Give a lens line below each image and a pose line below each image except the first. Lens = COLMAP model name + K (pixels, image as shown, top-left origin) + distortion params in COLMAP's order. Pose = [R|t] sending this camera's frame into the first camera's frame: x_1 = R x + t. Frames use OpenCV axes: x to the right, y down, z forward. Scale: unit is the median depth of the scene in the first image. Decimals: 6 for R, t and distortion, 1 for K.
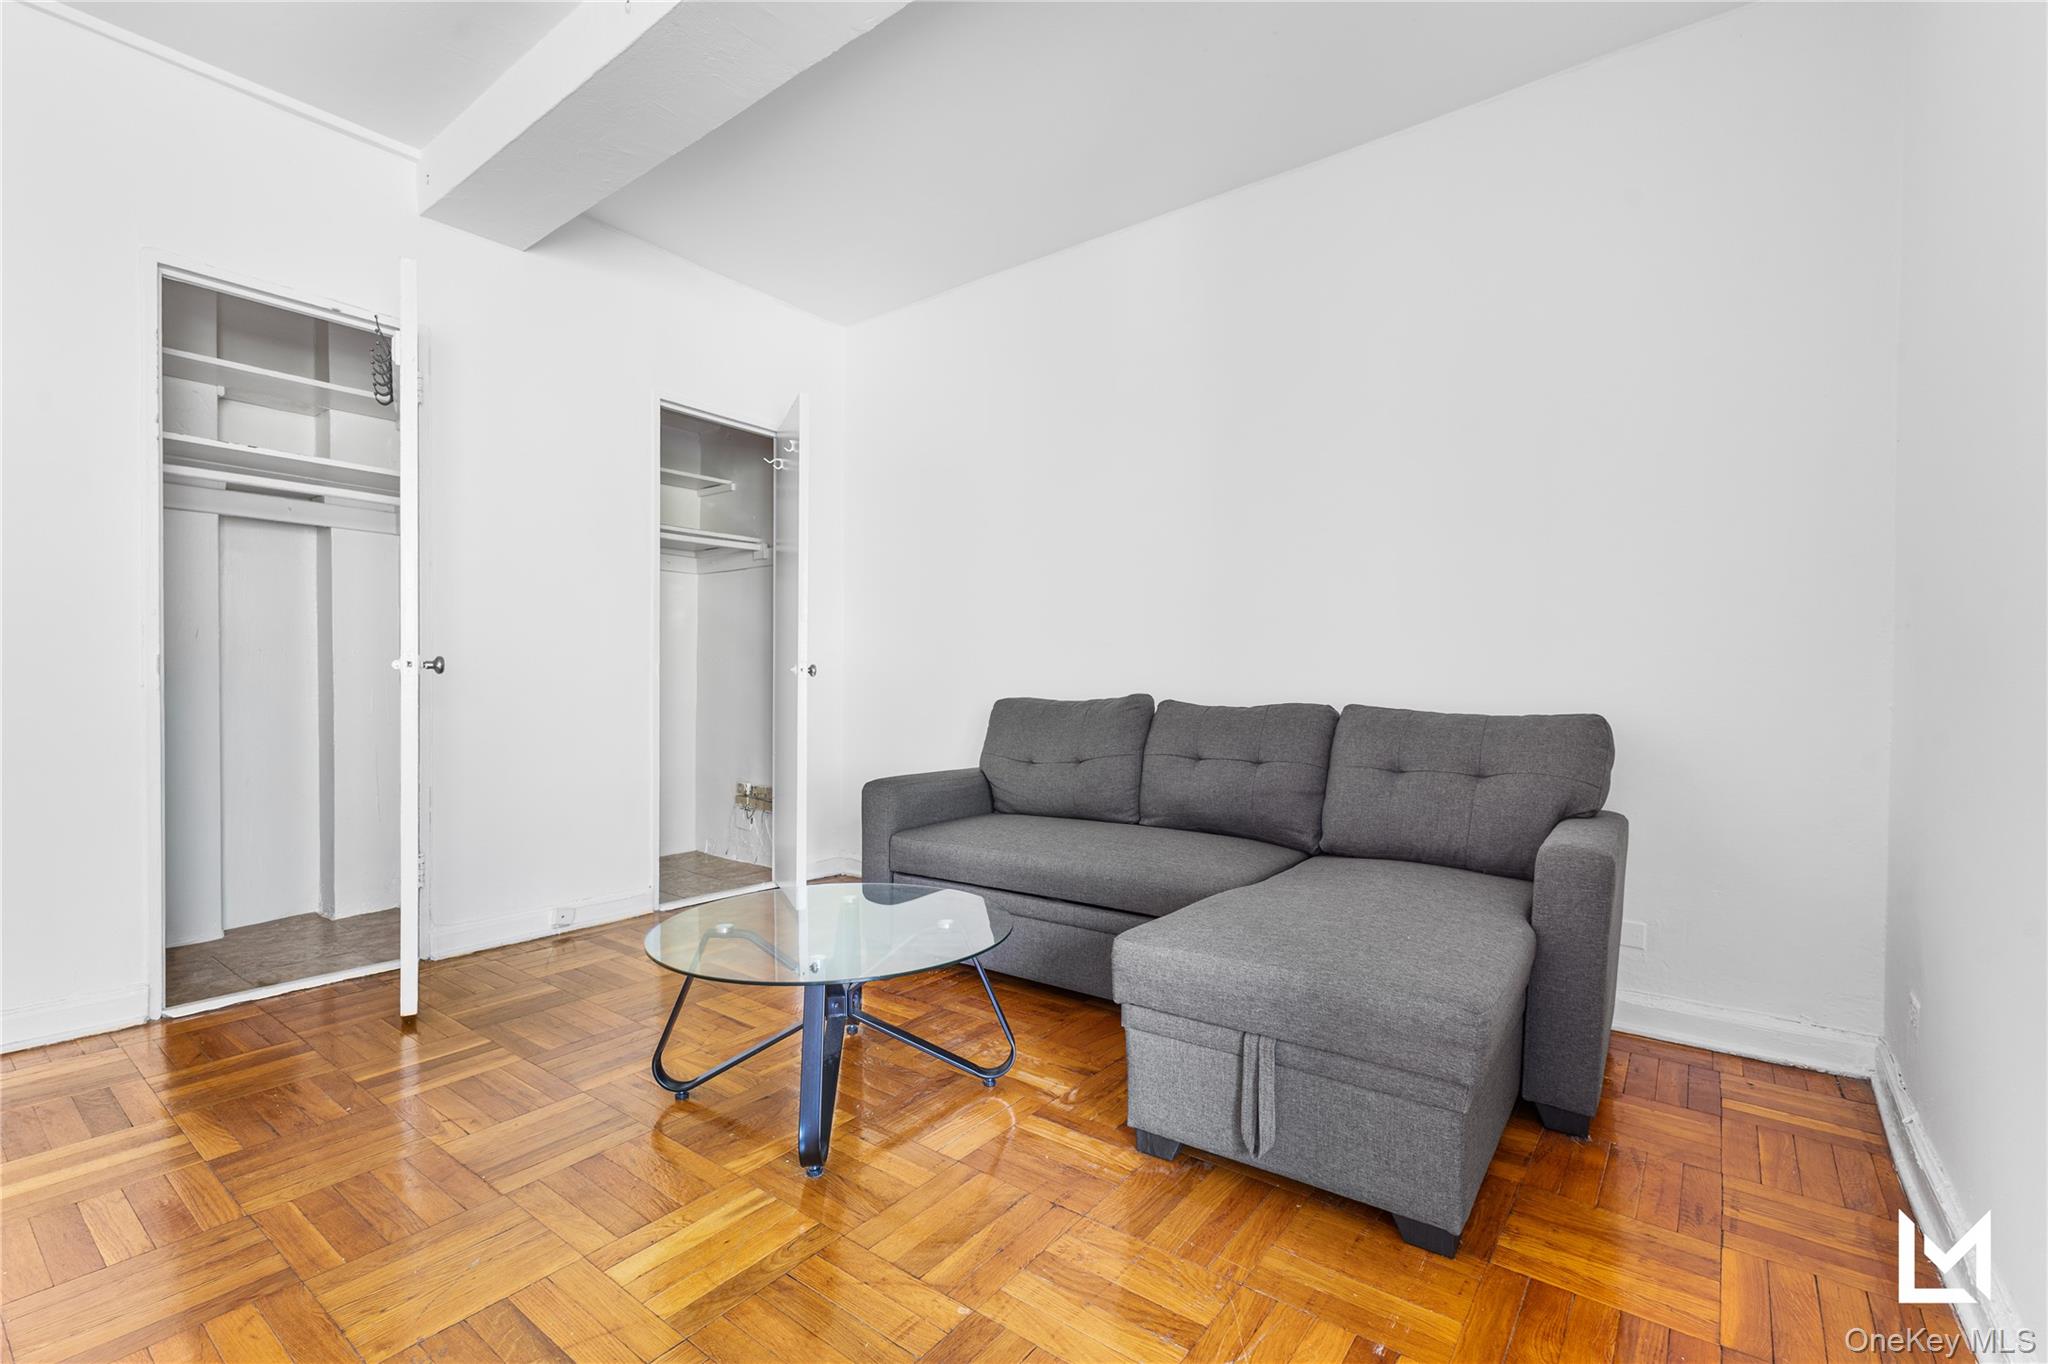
lens RADIAL K [[889.7, 0, 1024.0], [0, 889.7, 682.0], [0, 0, 1]] dist [0.000779, 0.000054]
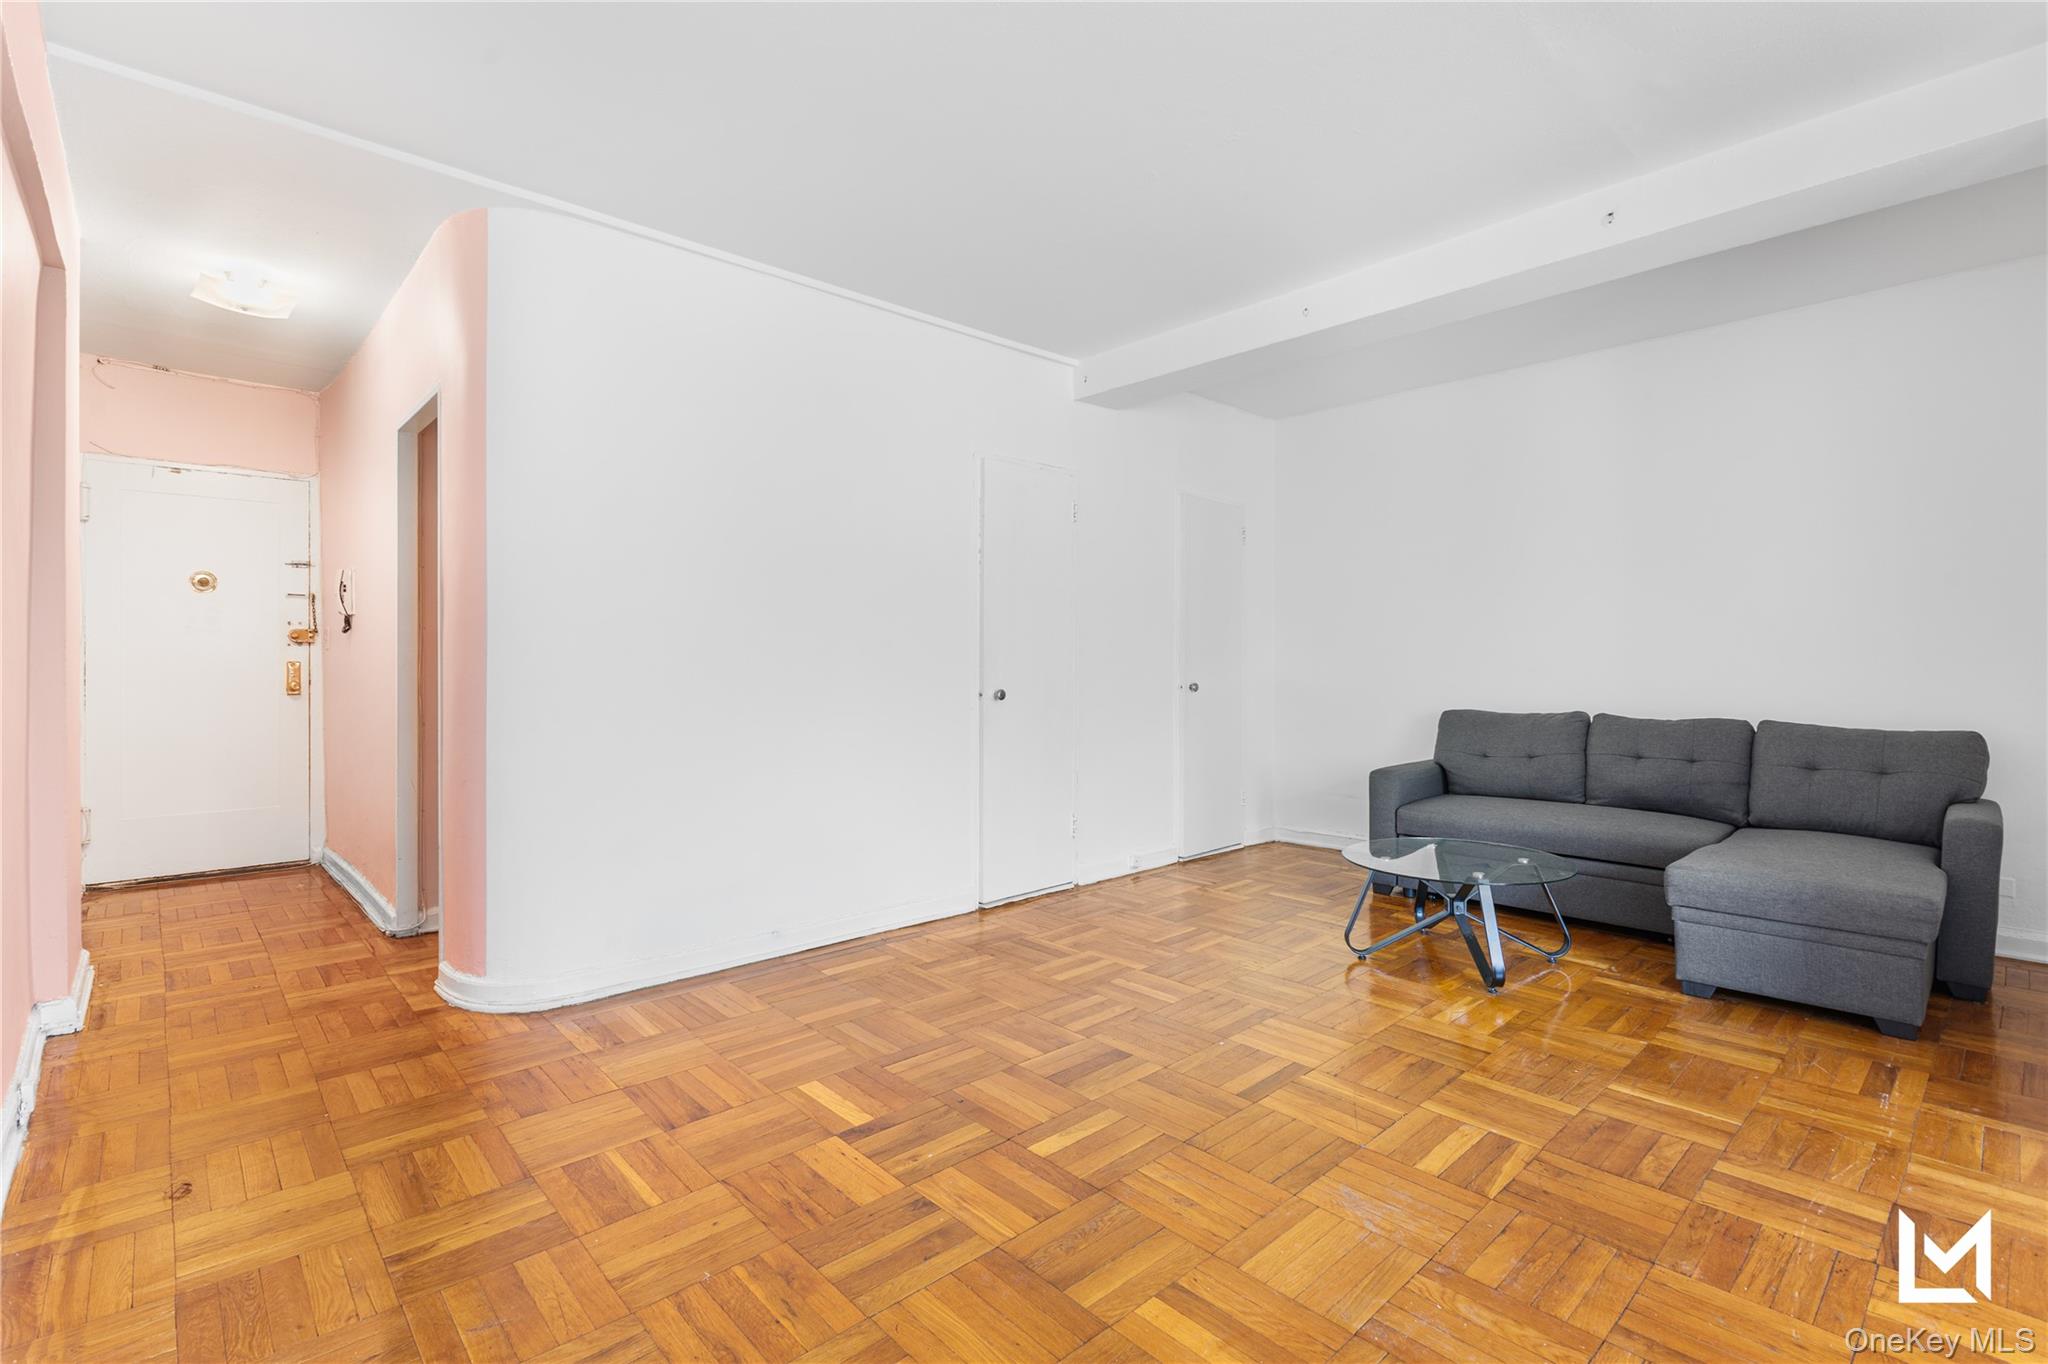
lens RADIAL K [[928.1, 0, 1021.6], [0, 928.1, 642.7], [0, 0, 1]] dist [0.000975, -0.006746]
pose [[0.984674, -0.008200, -0.174211, -0.625873], [0.005305, 0.999840, -0.017073, -0.091900], [0.174323, 0.015887, 0.984560, -0.755230]]
